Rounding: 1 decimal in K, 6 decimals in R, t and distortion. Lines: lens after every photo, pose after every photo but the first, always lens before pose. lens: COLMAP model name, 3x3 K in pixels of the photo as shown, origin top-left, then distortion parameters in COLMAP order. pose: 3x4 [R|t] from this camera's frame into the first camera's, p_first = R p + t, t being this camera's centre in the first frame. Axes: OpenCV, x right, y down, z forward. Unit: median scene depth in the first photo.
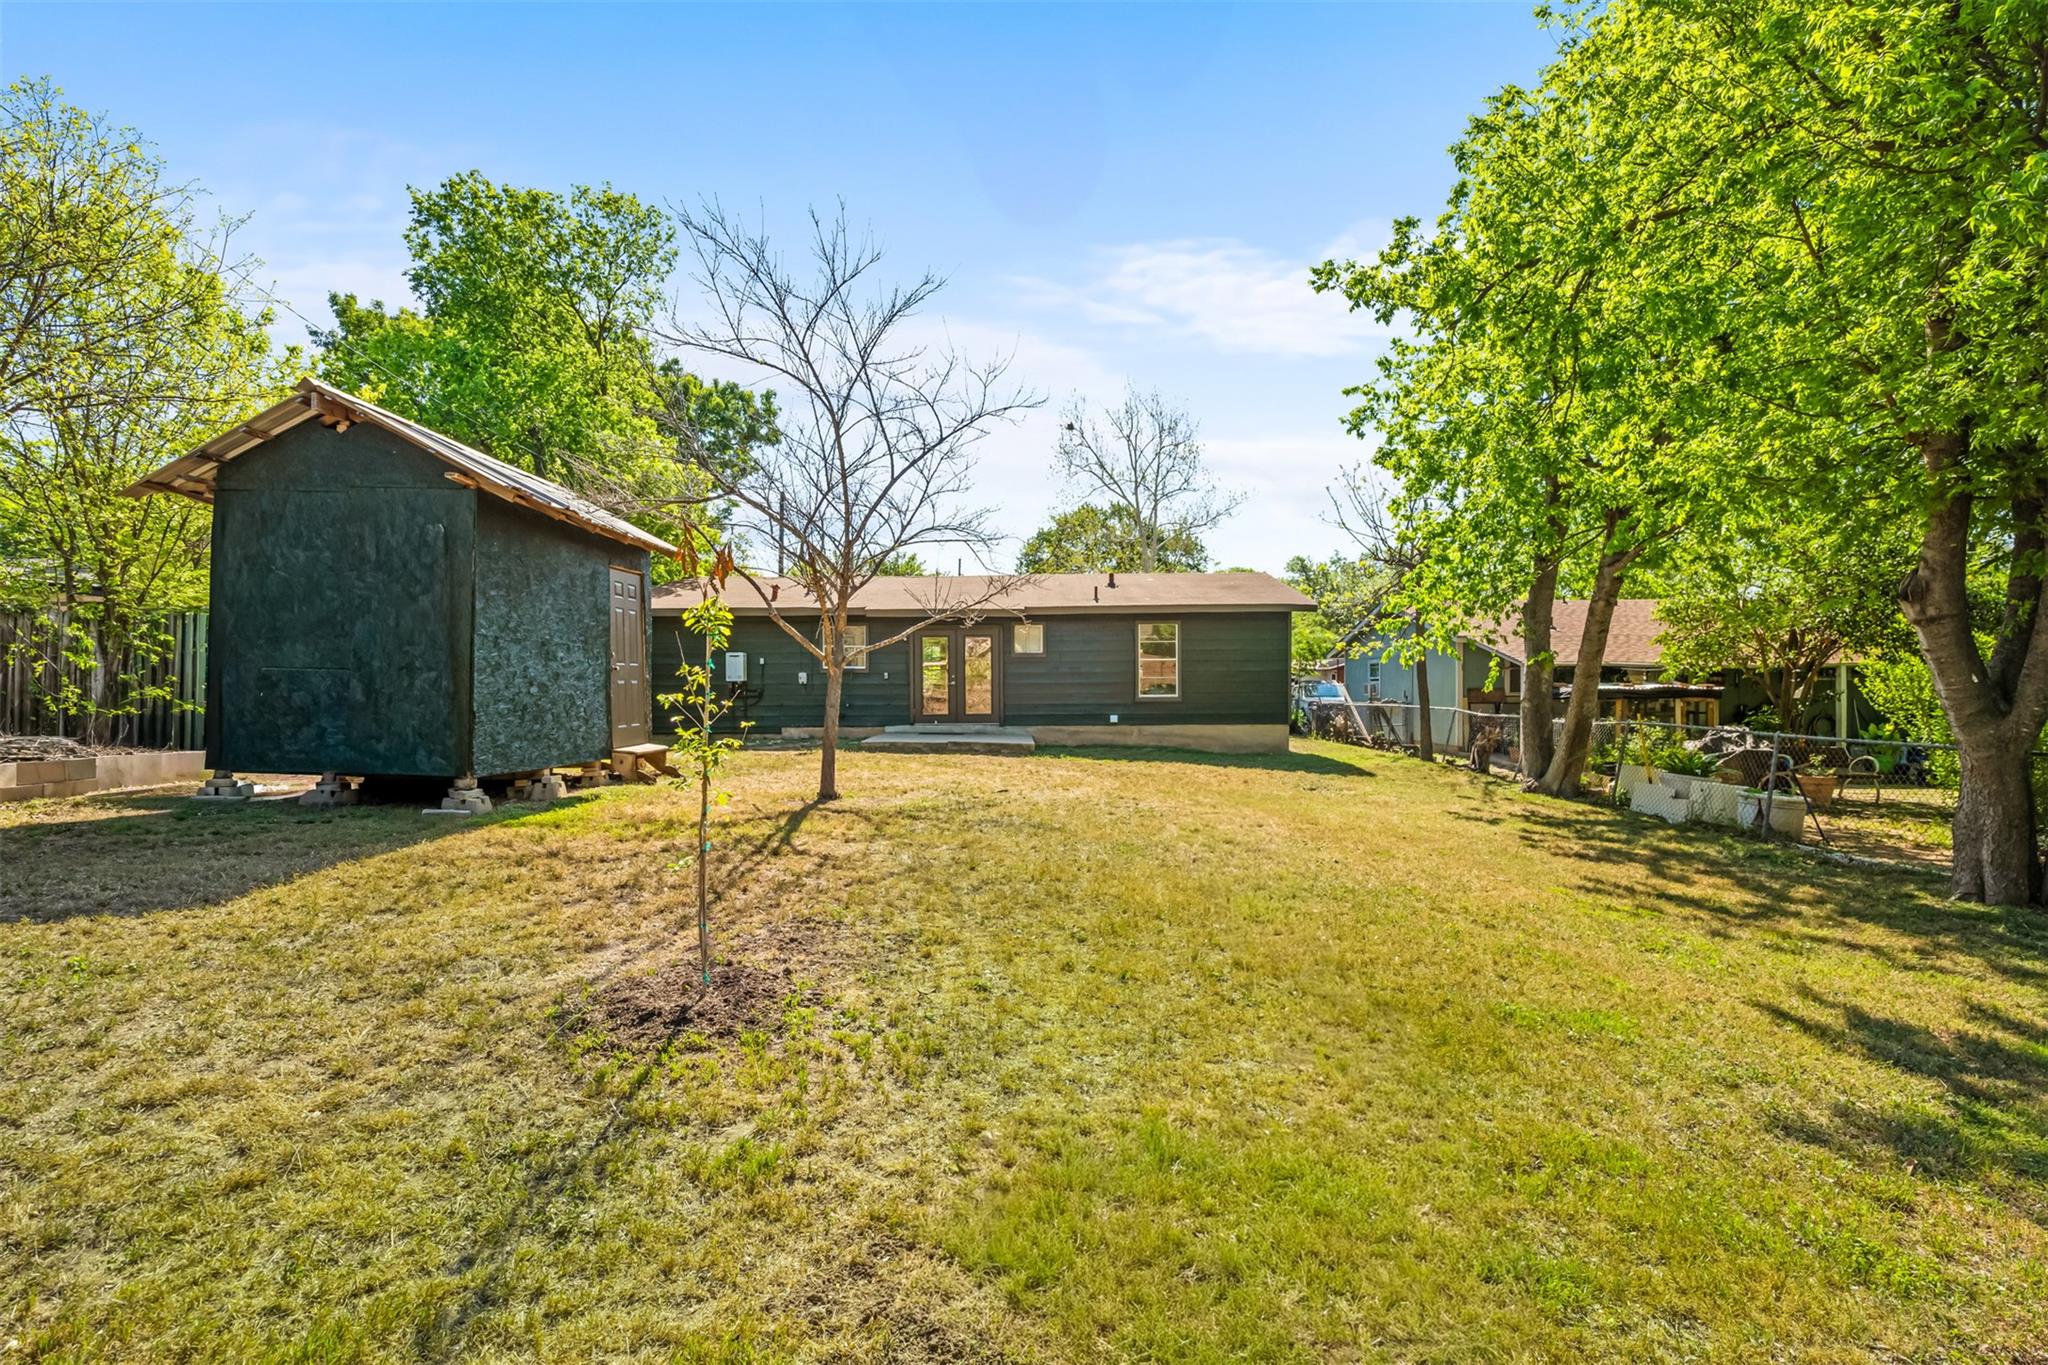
lens RADIAL K [[954.2, 0, 1024.0], [0, 954.2, 682.5], [0, 0, 1]] dist [0.000409, 0.000076]
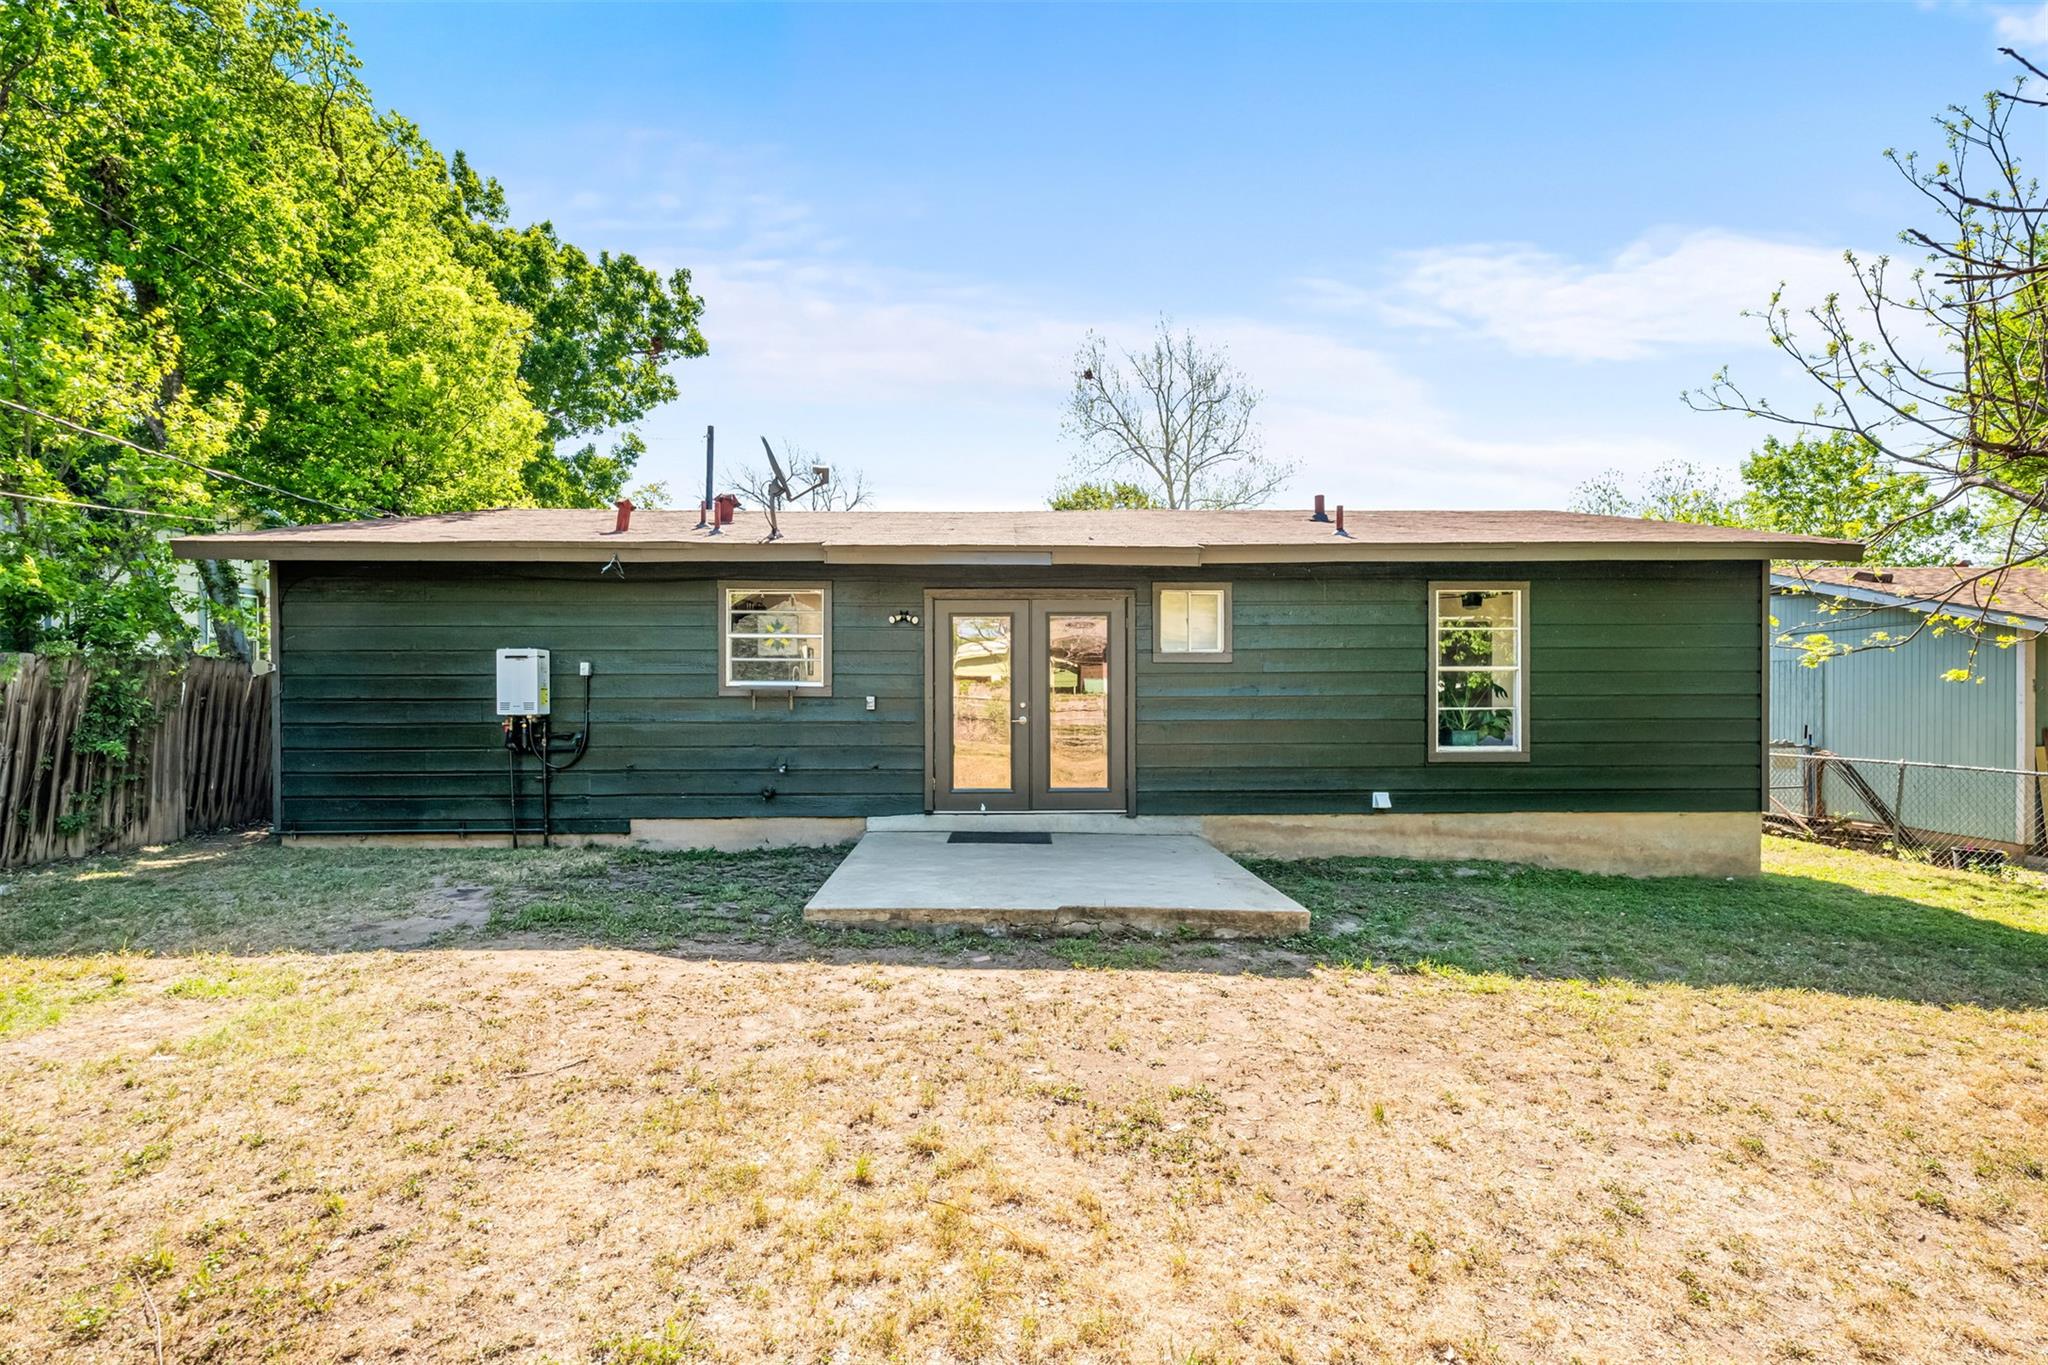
lens RADIAL K [[992.8, 0, 1065.4], [0, 992.8, 706.6], [0, 0, 1]] dist [0.002483, 0.000229]
pose [[0.997844, -0.001051, 0.065618, -0.052066], [-0.000187, 0.999822, 0.018845, -0.009014], [-0.065626, -0.018817, 0.997667, 0.329469]]
